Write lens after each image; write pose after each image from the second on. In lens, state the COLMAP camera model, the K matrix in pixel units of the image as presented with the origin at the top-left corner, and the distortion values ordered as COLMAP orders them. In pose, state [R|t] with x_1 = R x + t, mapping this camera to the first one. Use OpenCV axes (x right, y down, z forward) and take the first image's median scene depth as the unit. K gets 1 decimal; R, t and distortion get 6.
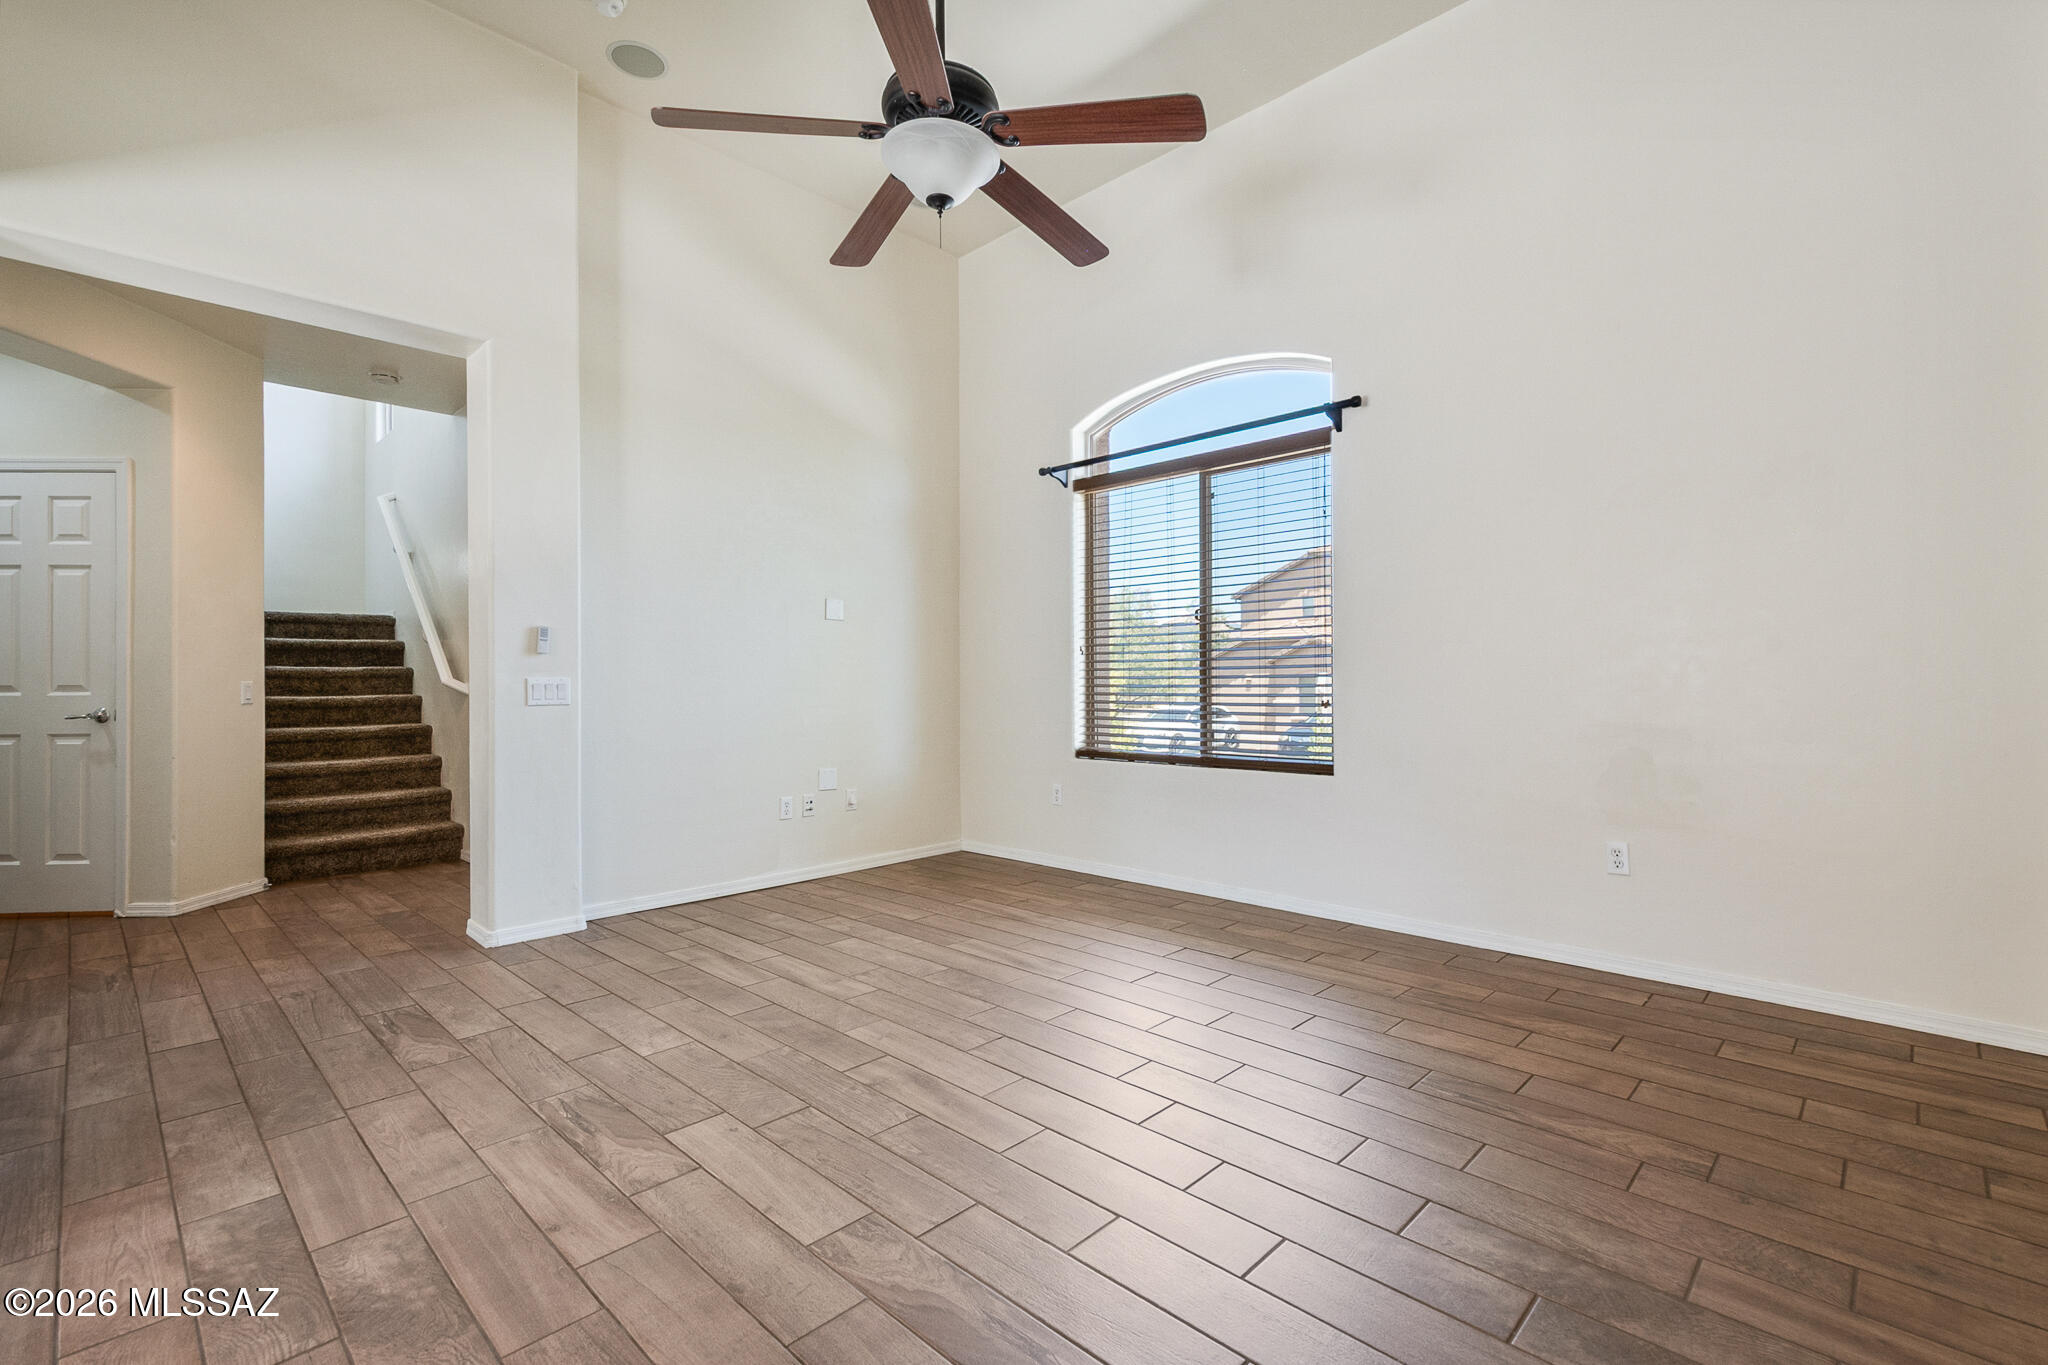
lens RADIAL K [[909.2, 0, 1044.4], [0, 909.2, 677.6], [0, 0, 1]] dist [0.015177, -0.004872]
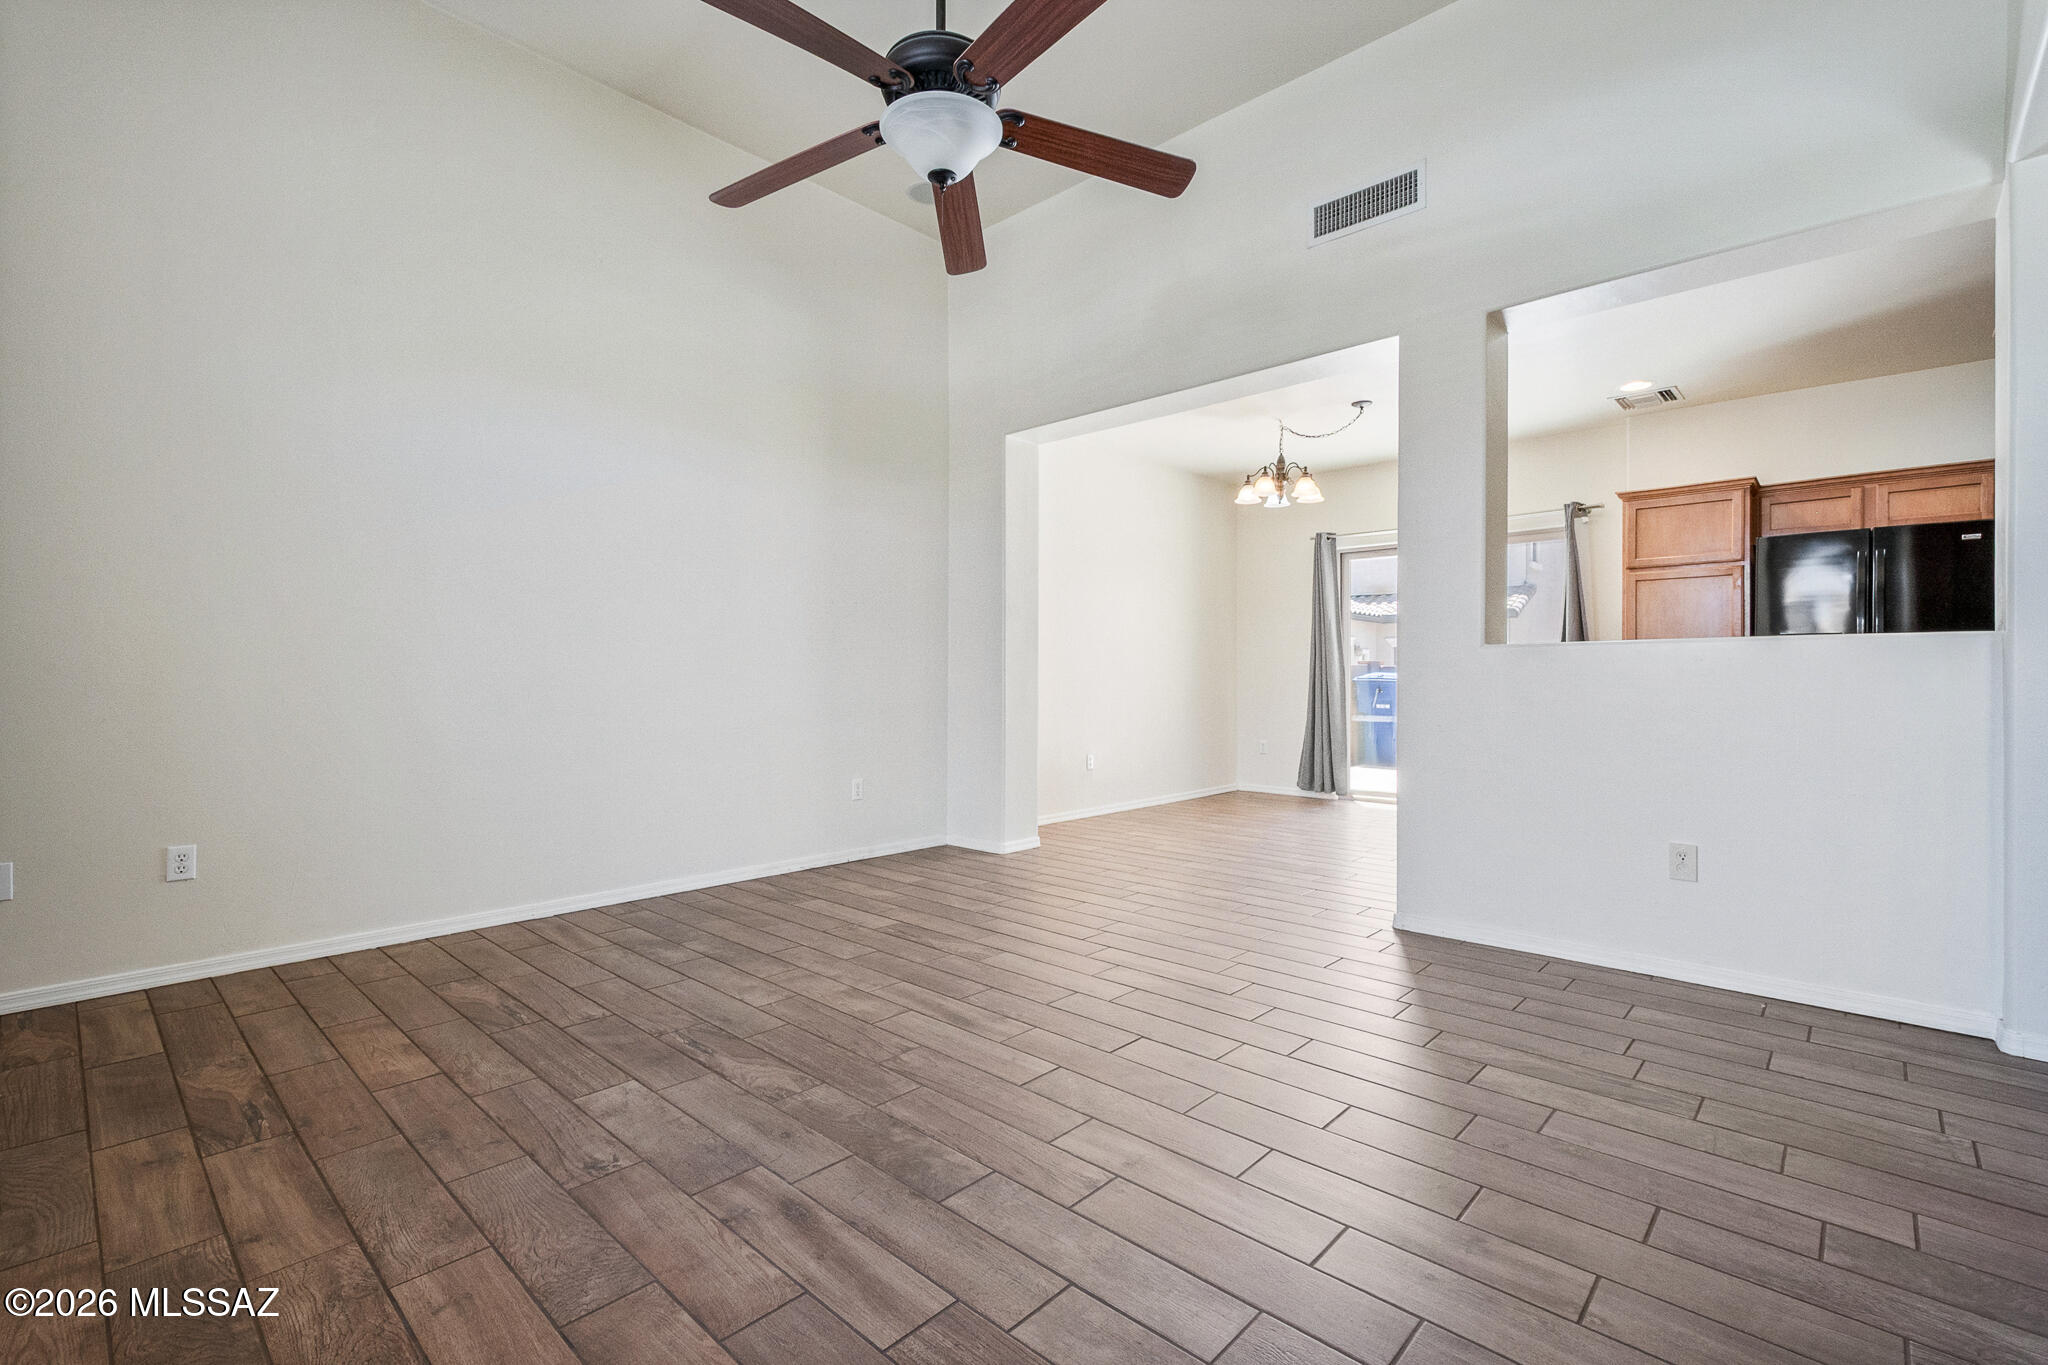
lens RADIAL K [[909.2, 0, 1028.0], [0, 909.2, 681.2], [0, 0, 1]] dist [0.015177, -0.004872]
pose [[-0.999962, 0.005906, -0.006414, -0.181221], [0.005930, 0.999975, -0.003741, 0.019049], [0.006392, -0.003779, -0.999972, 1.827998]]
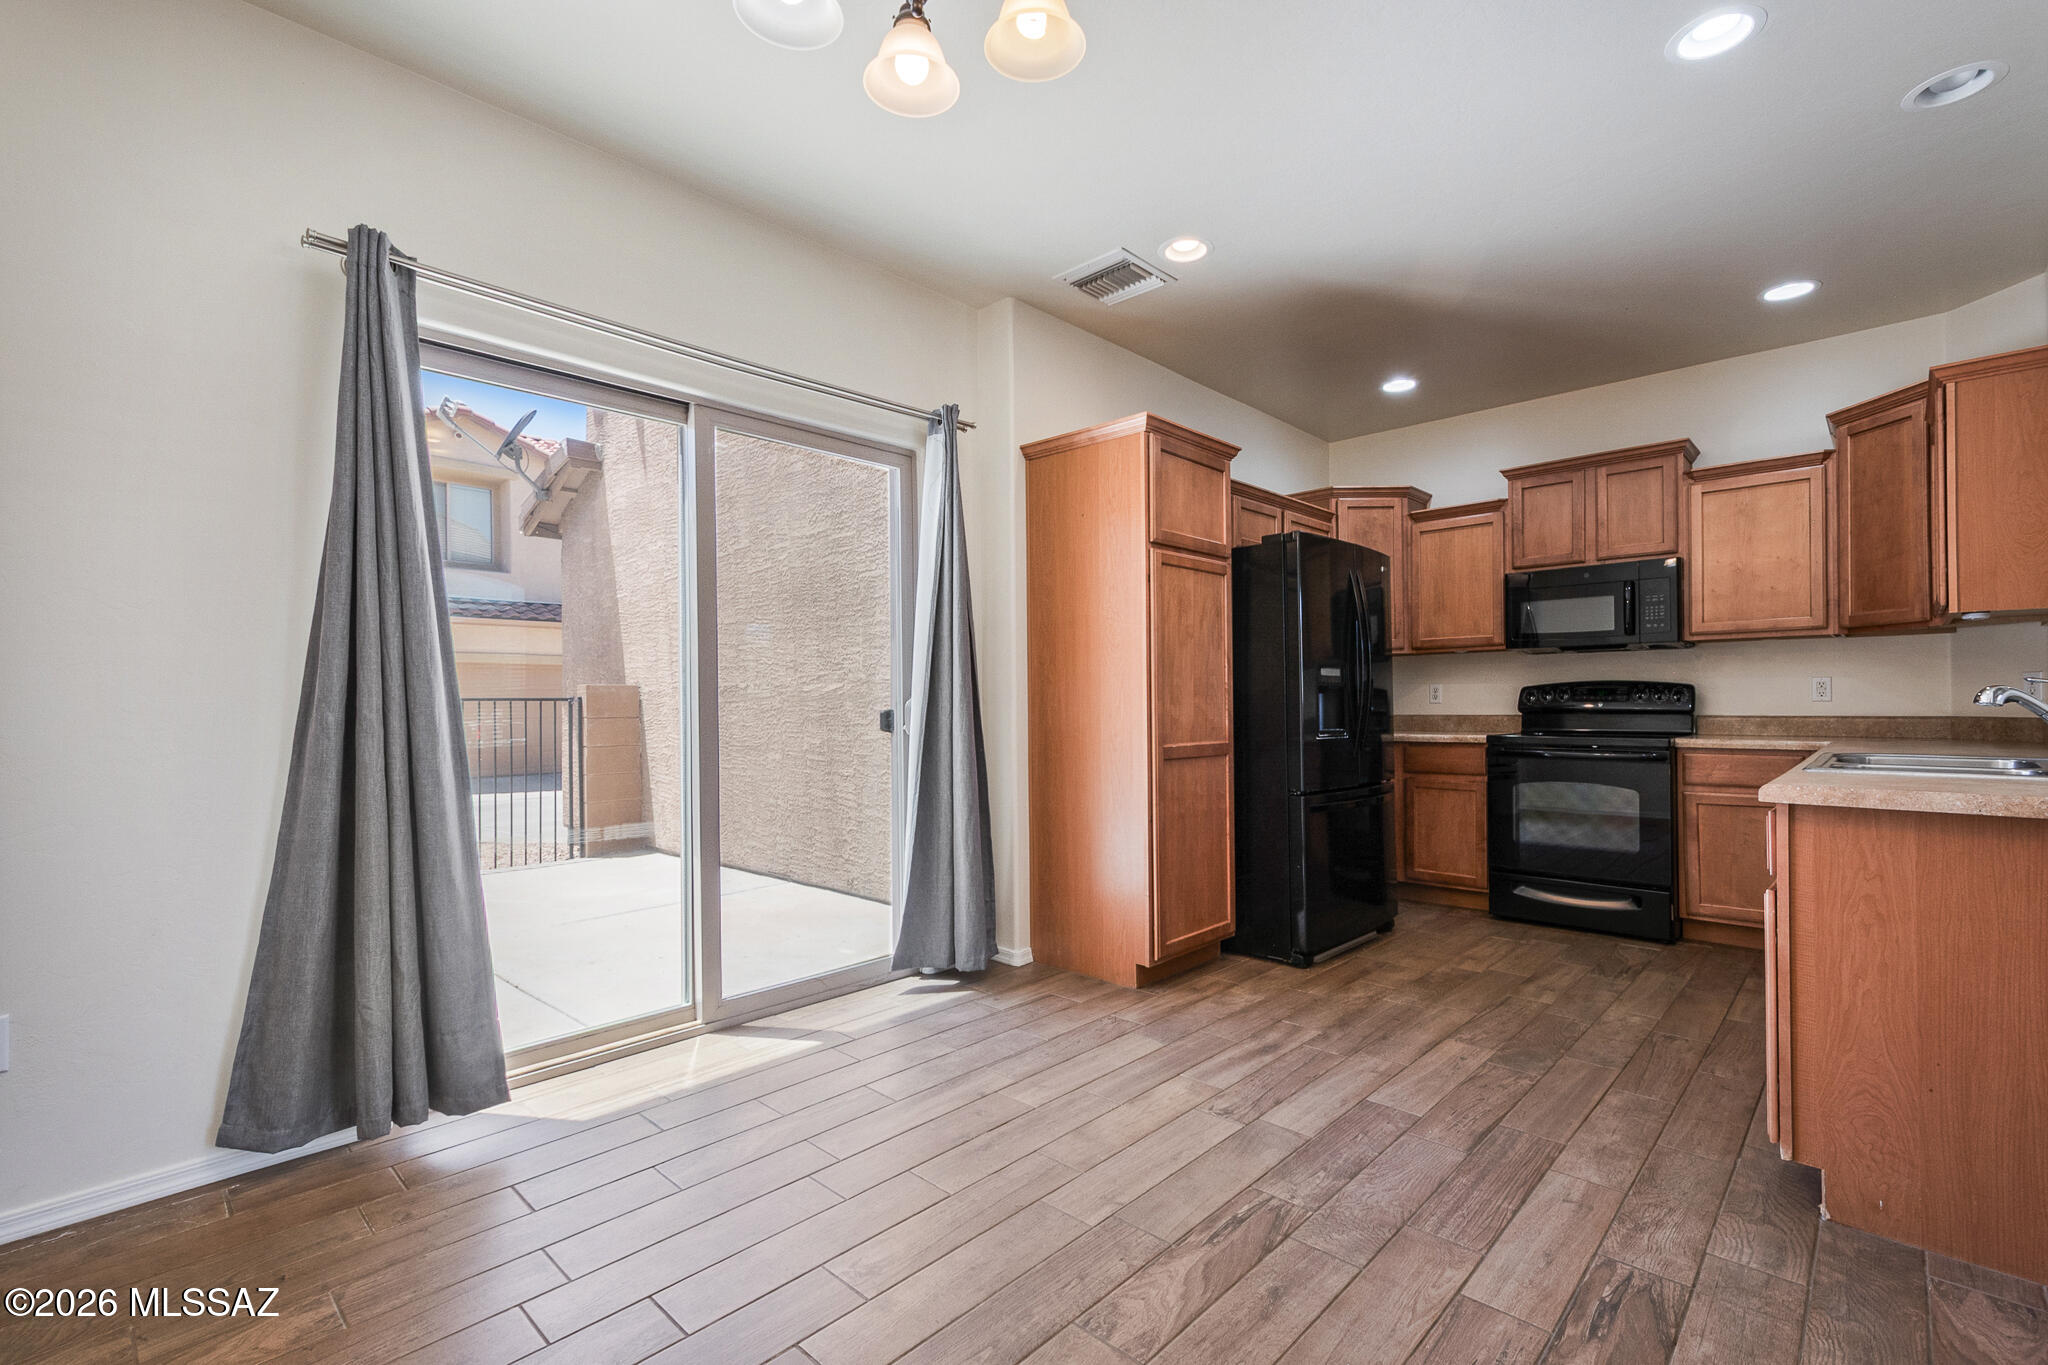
lens RADIAL K [[909.2, 0, 1026.3], [0, 909.2, 702.8], [0, 0, 1]] dist [0.015177, -0.004872]
pose [[0.001370, 0.009736, -0.999952, -0.271856], [0.011733, 0.999884, 0.009751, -0.022339], [0.999930, -0.011746, 0.001256, -0.303937]]
